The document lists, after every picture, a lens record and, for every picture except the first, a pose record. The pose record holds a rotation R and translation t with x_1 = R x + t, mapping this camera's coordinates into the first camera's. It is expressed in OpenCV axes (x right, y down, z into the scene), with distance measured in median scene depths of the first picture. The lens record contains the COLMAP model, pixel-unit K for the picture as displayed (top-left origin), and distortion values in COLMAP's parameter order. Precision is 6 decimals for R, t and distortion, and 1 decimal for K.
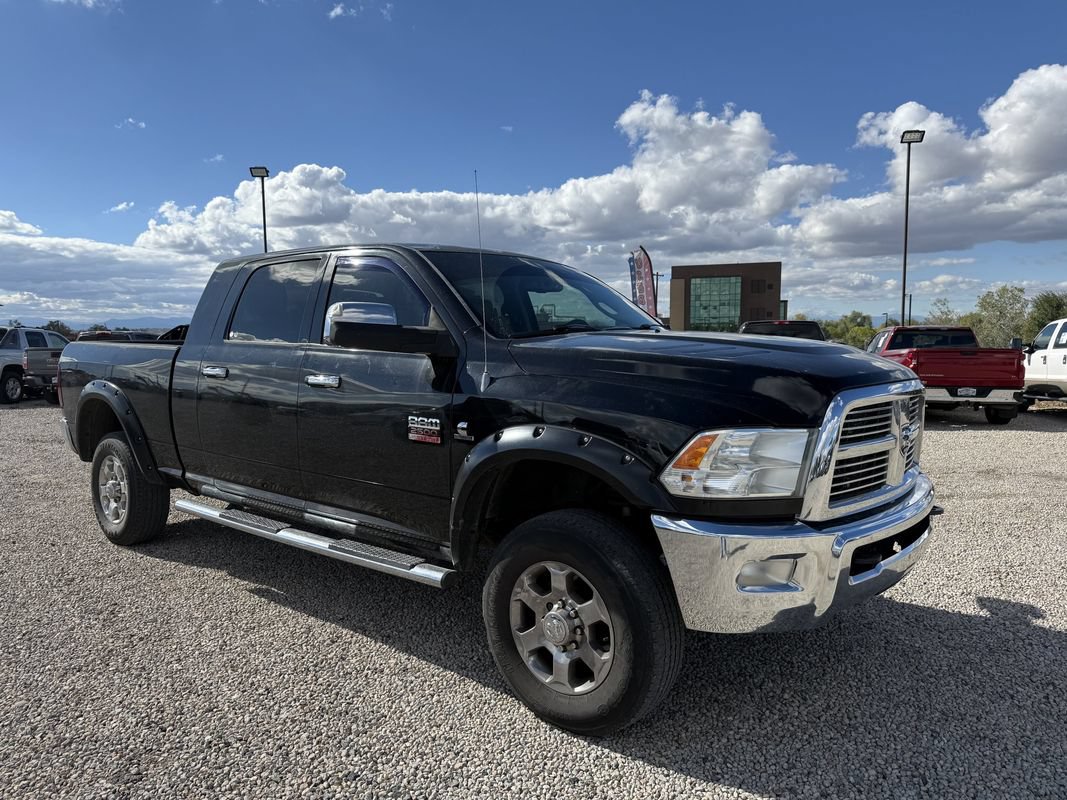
lens RADIAL K [[804.3, 0, 533.0], [0, 804.3, 396.5], [0, 0, 1]] dist [0.036880, -0.040727]
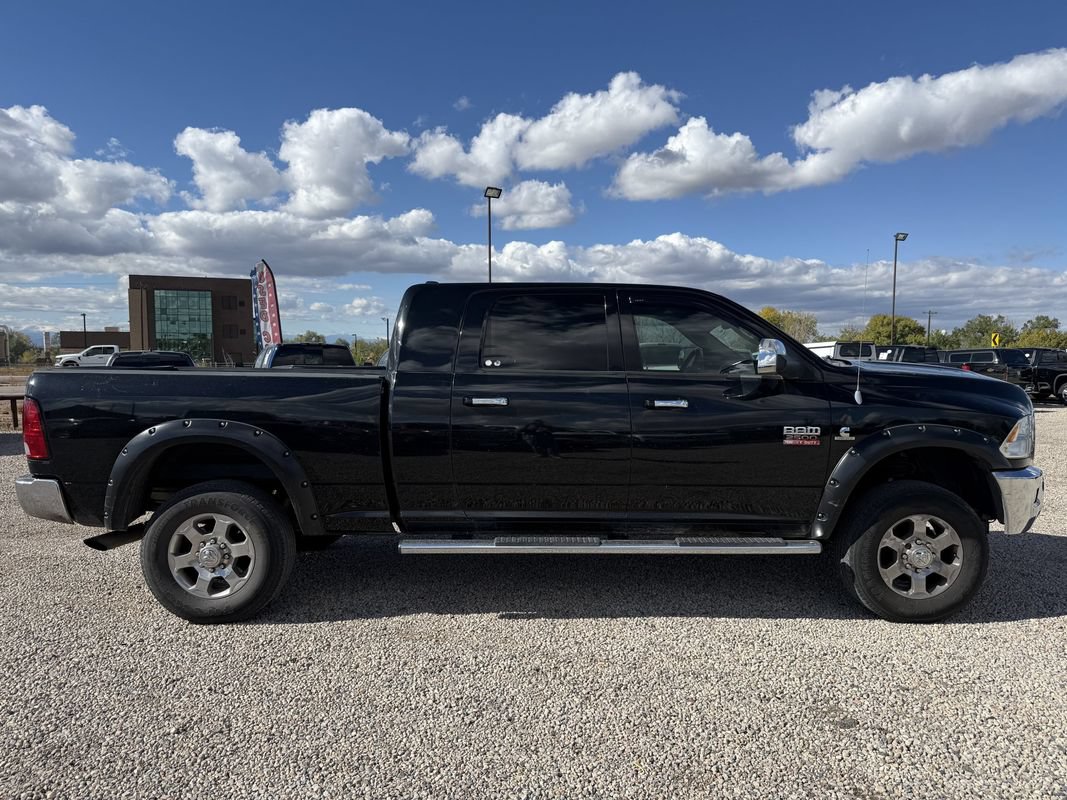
lens RADIAL K [[826.0, 0, 533.5], [0, 826.0, 400.0], [0, 0, 1]] dist [0.032341, -0.041262]
pose [[0.723549, -0.027782, 0.689714, -0.970127], [0.040119, 0.999193, -0.001839, -0.023130], [-0.689107, 0.029001, 0.724079, 0.218943]]
